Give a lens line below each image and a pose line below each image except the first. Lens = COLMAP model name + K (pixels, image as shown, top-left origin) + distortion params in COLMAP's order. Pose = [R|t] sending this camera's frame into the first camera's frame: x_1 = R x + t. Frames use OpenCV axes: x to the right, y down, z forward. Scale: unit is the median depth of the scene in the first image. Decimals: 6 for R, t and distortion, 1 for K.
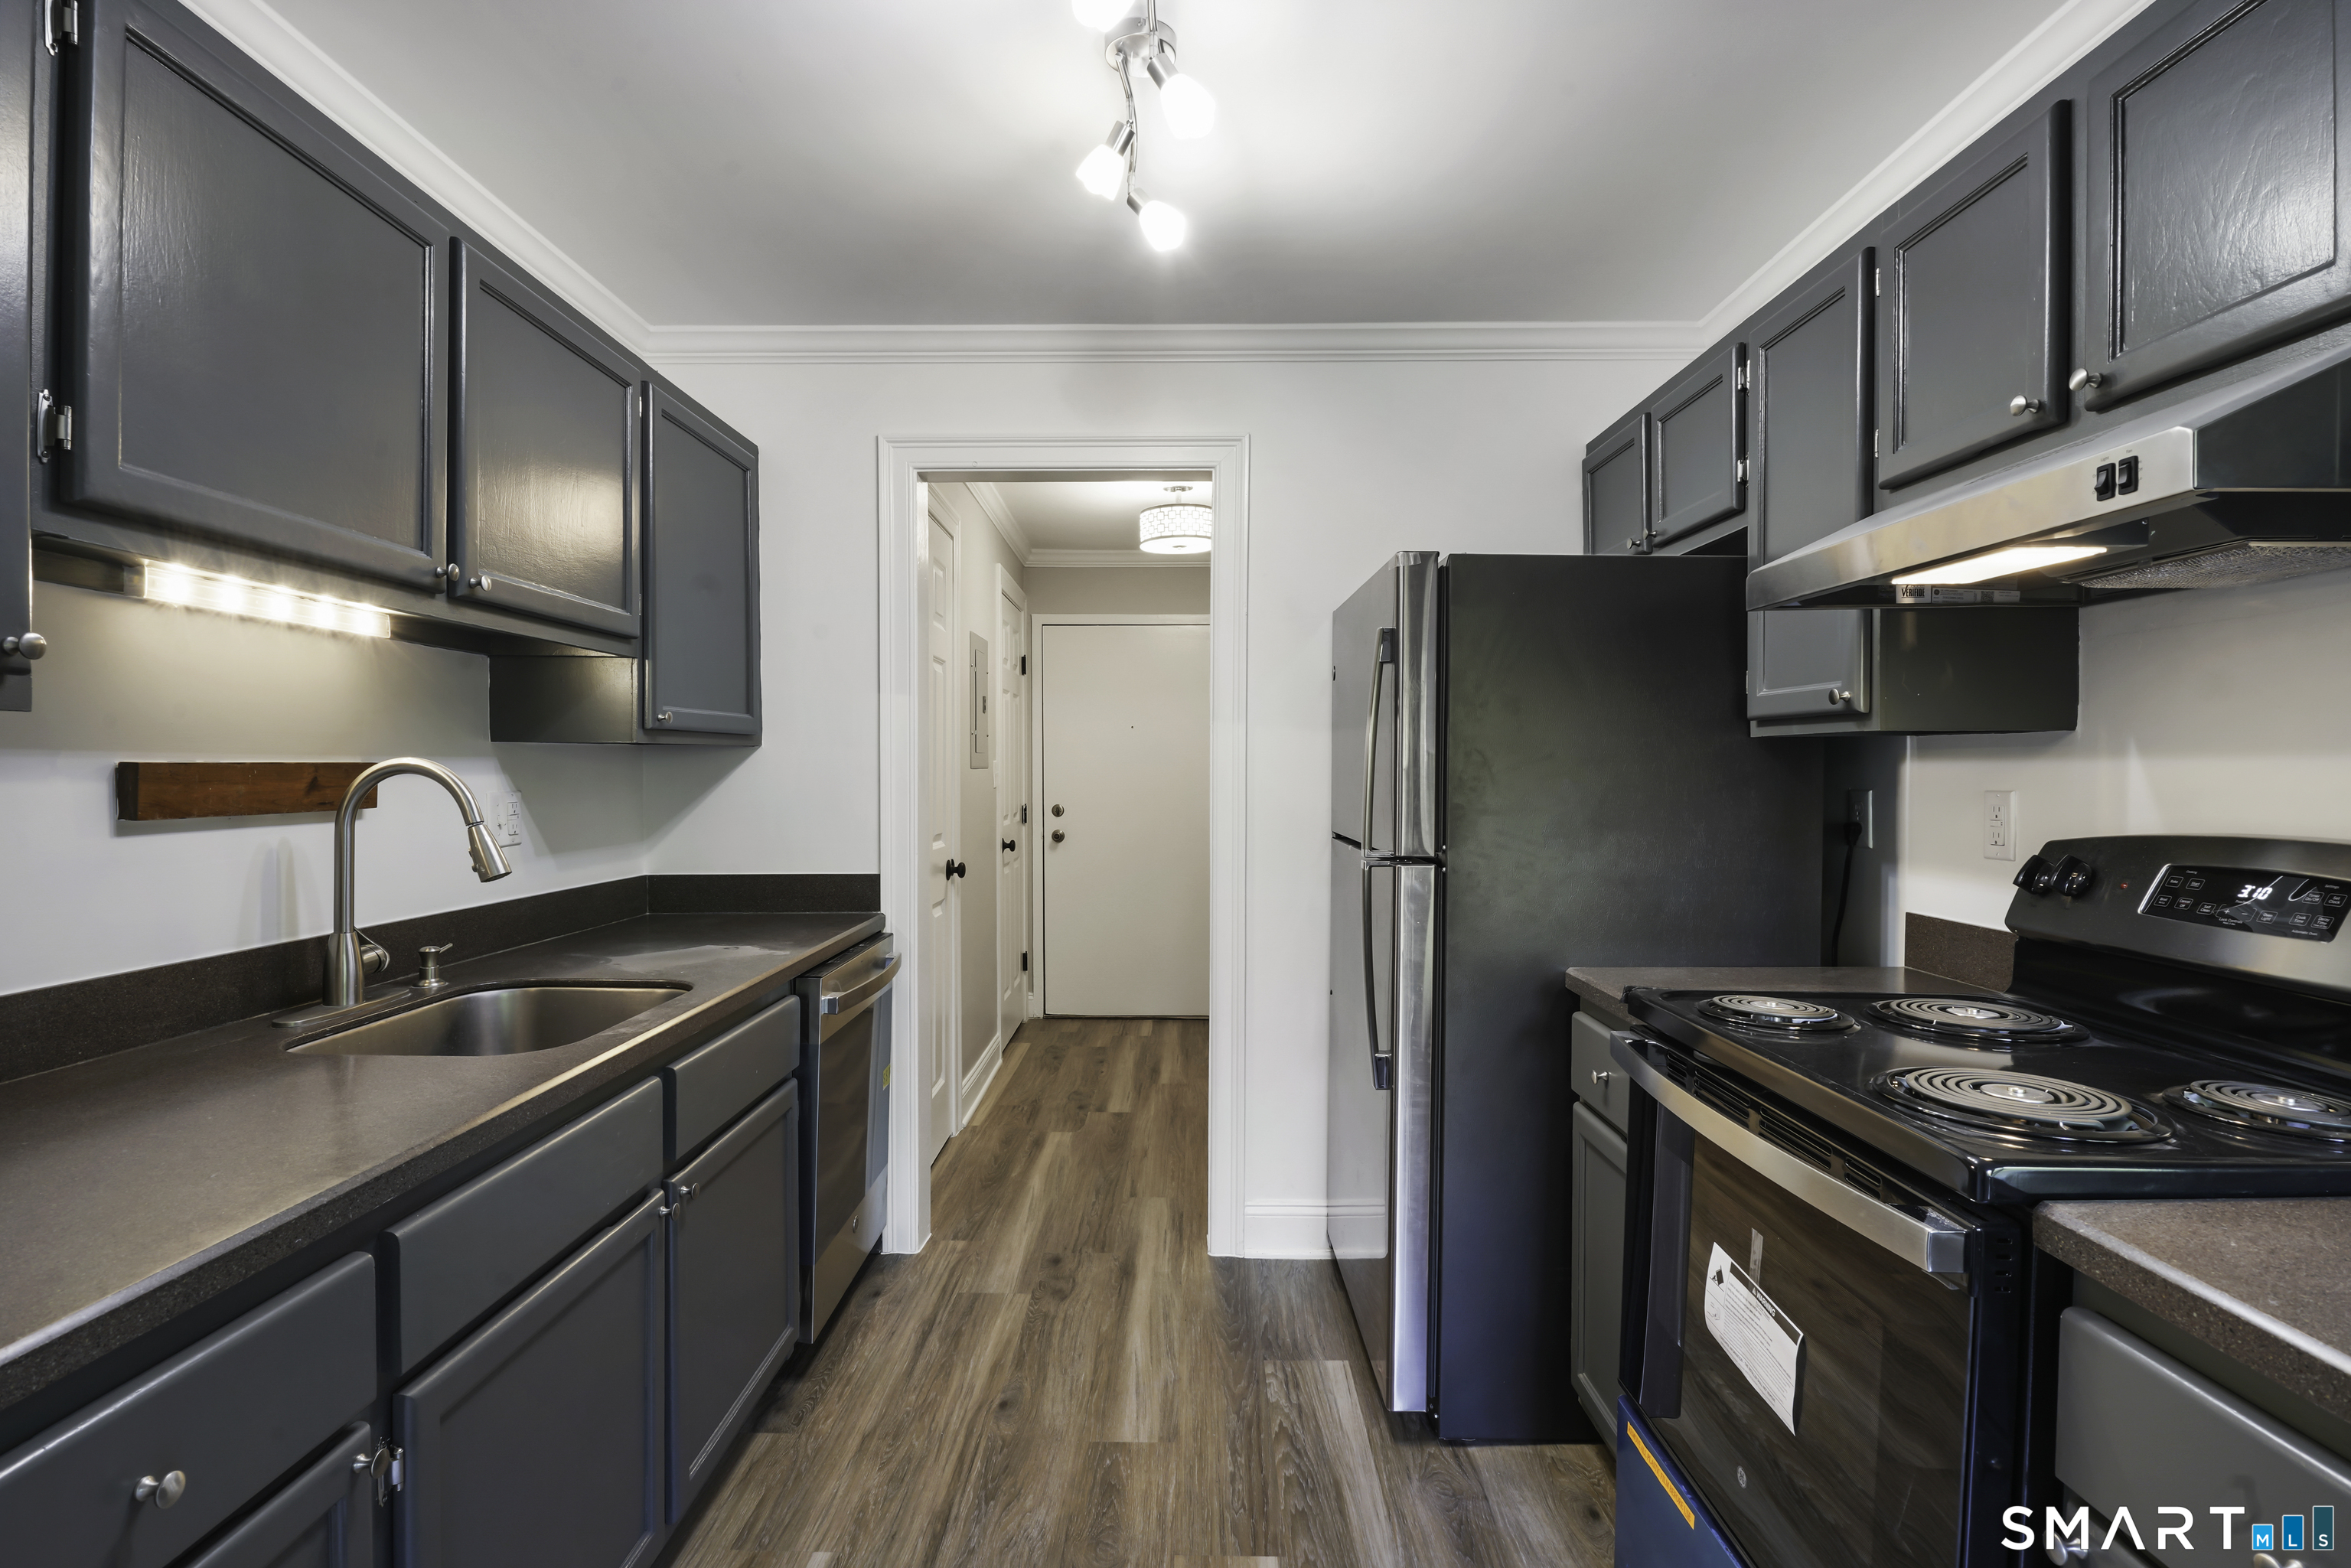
lens RADIAL K [[1131.2, 0, 1171.8], [0, 1131.2, 790.8], [0, 0, 1]] dist [-0.001190, -0.011845]
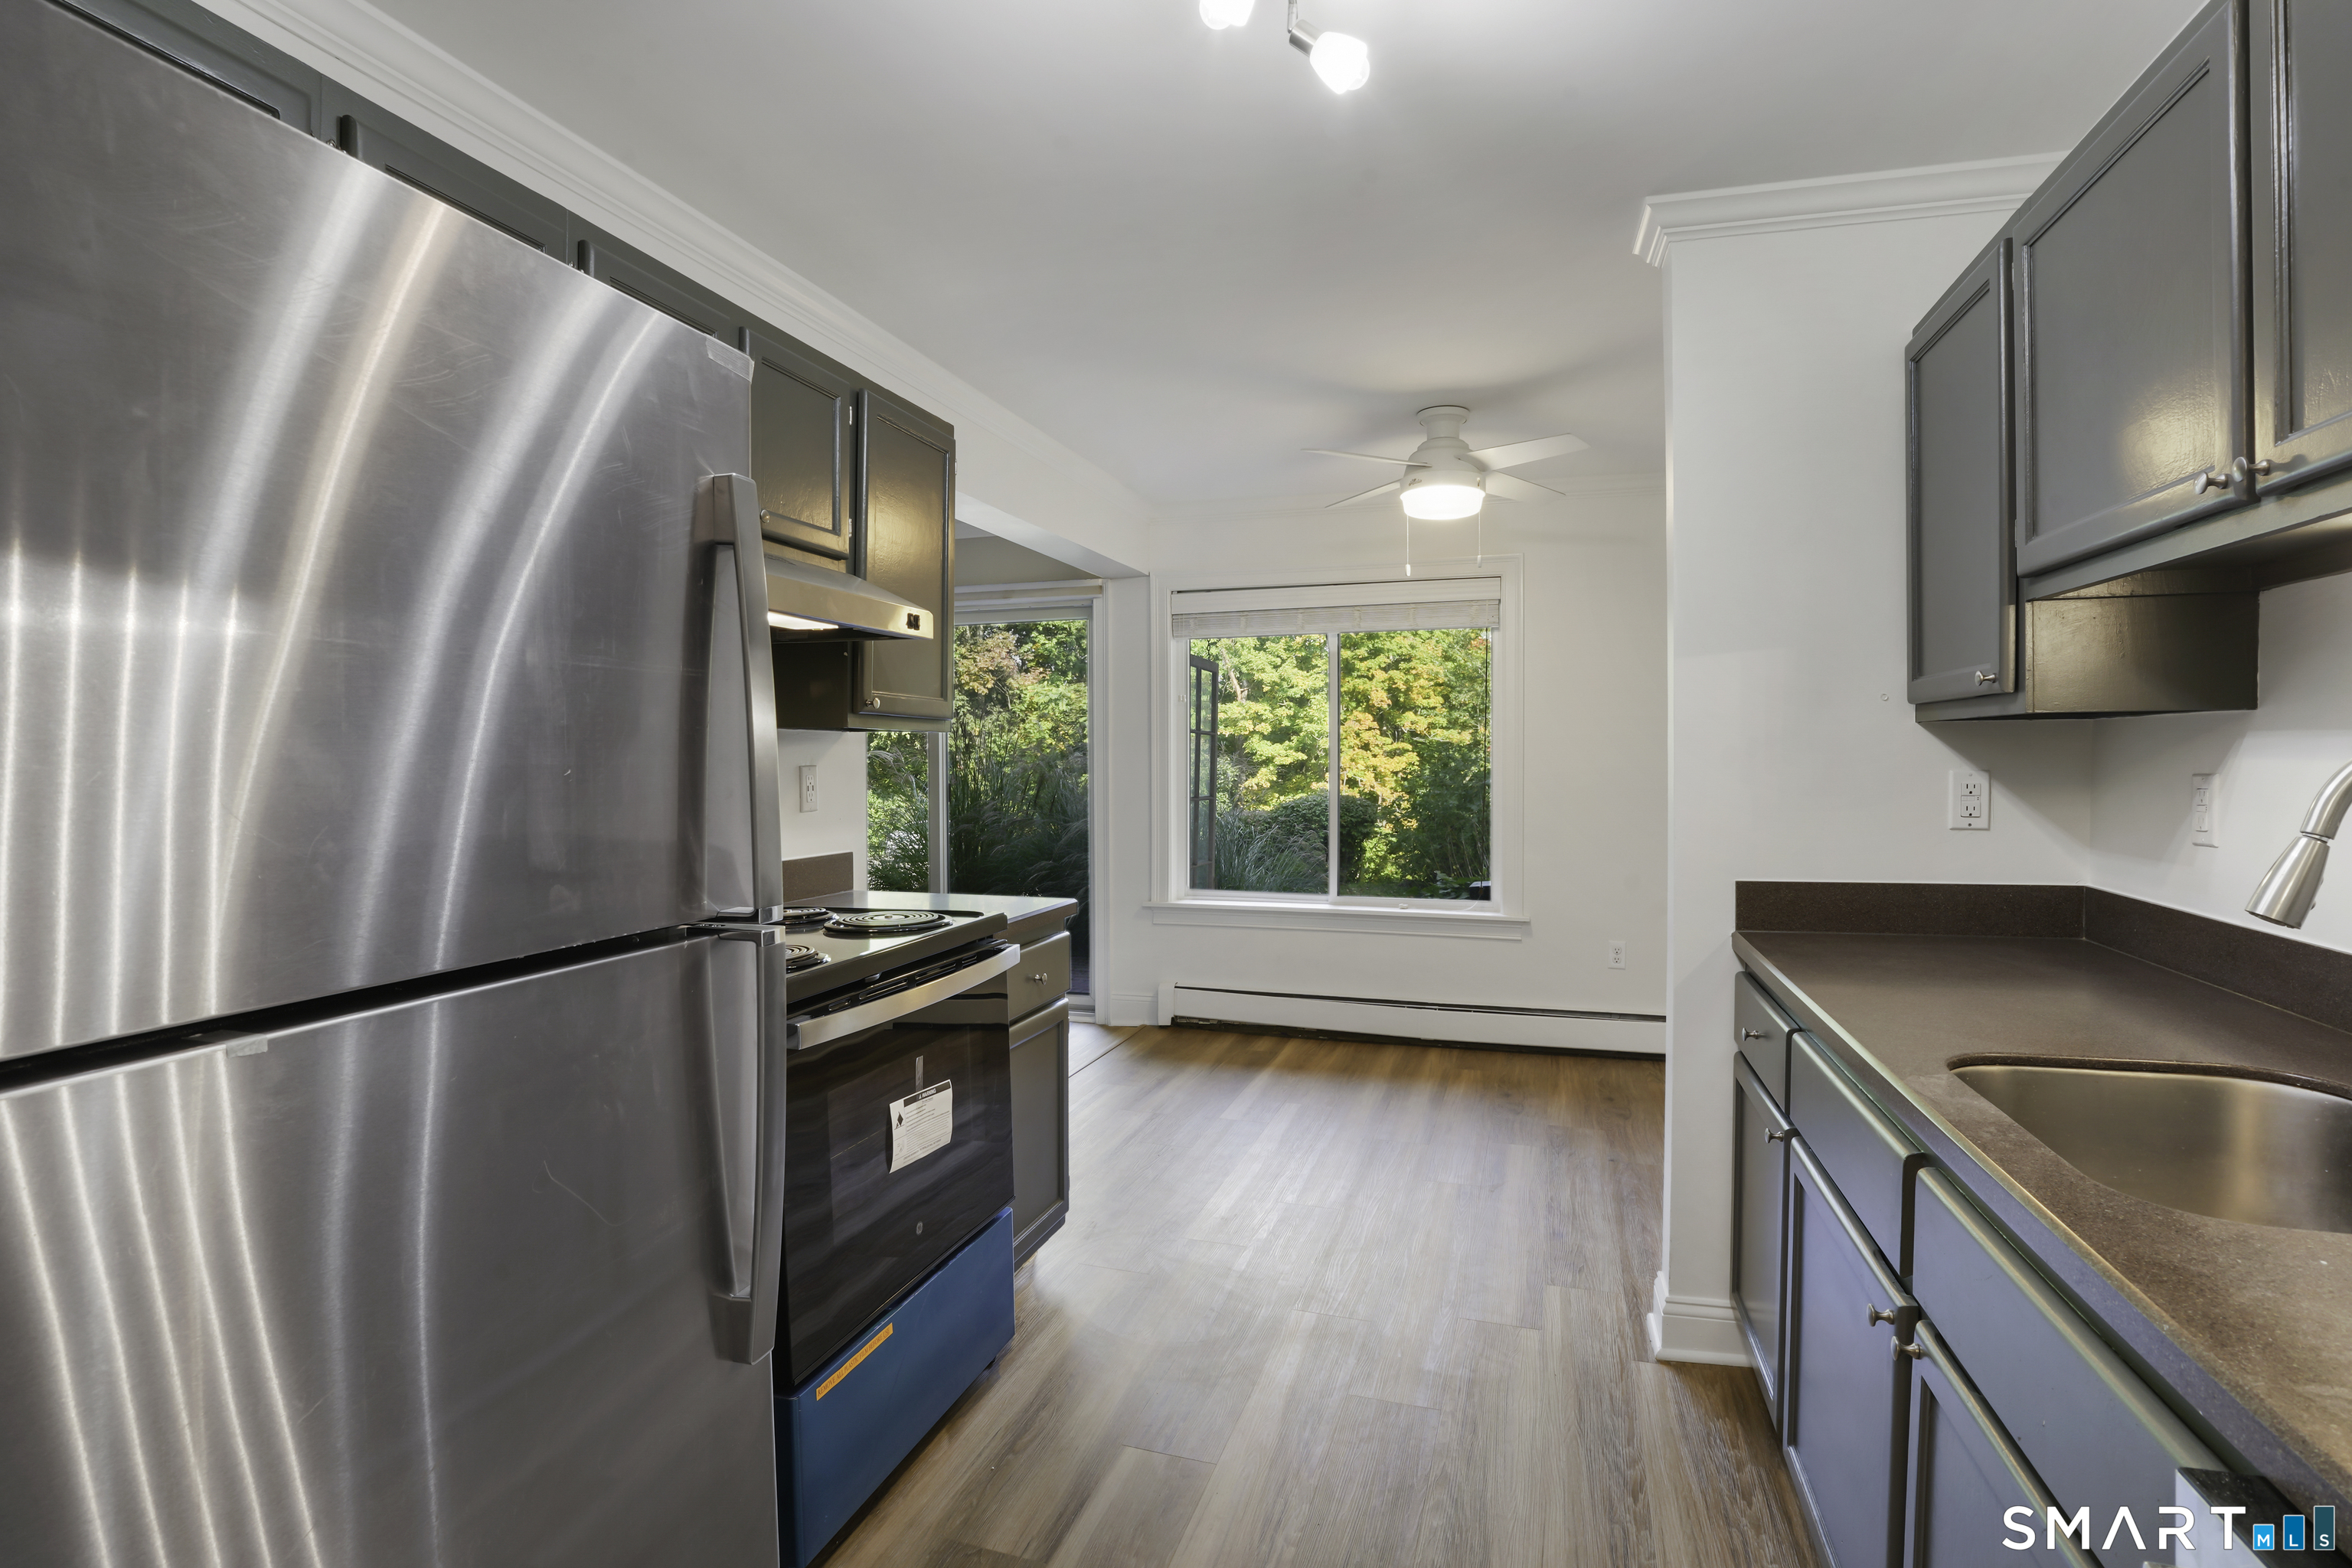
lens RADIAL K [[1156.6, 0, 1186.9], [0, 1156.6, 801.4], [0, 0, 1]] dist [-0.002846, 0.000026]
pose [[-0.958518, -0.011418, 0.284805, -0.164494], [0.006776, 0.998002, 0.062815, -0.029555], [-0.284953, 0.062139, -0.956525, 1.465889]]
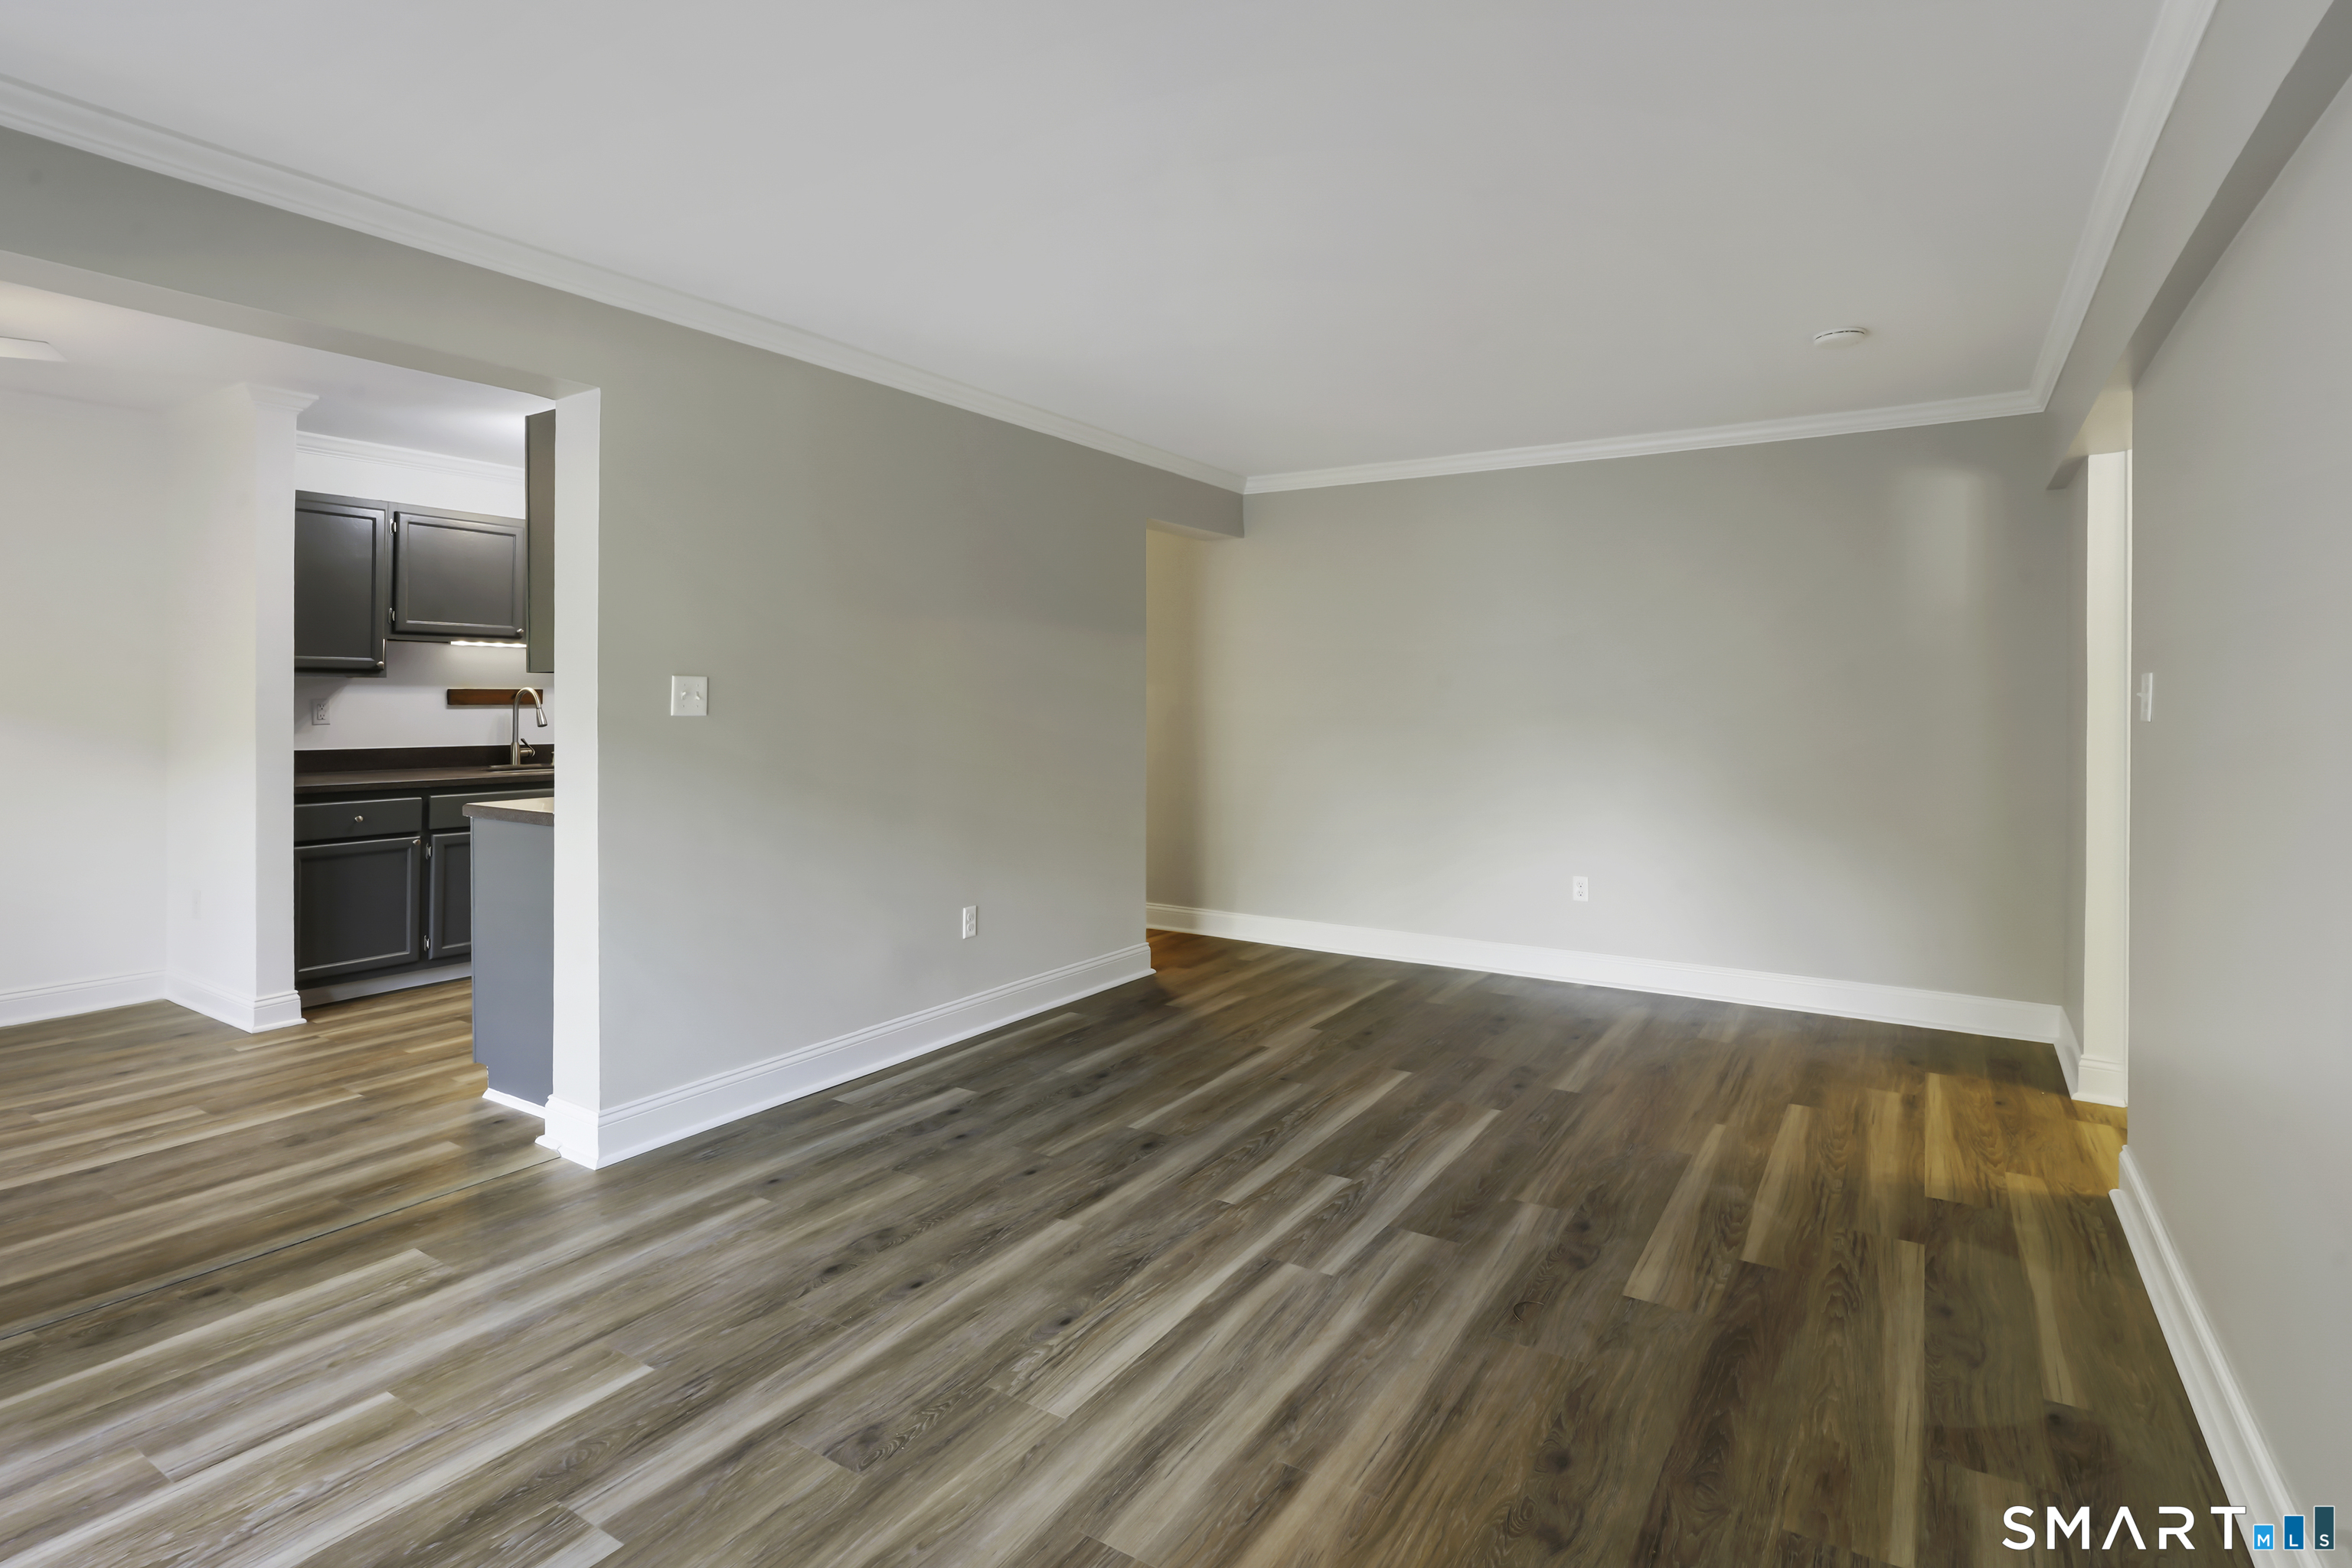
lens RADIAL K [[1186.0, 0, 1172.3], [0, 1186.0, 693.6], [0, 0, 1]] dist [-0.006620, 0.000934]
pose [[0.849761, 0.000840, -0.527167, 2.159930], [-0.013931, 0.999685, -0.020863, 0.025879], [0.526984, 0.025072, 0.849505, -0.721551]]
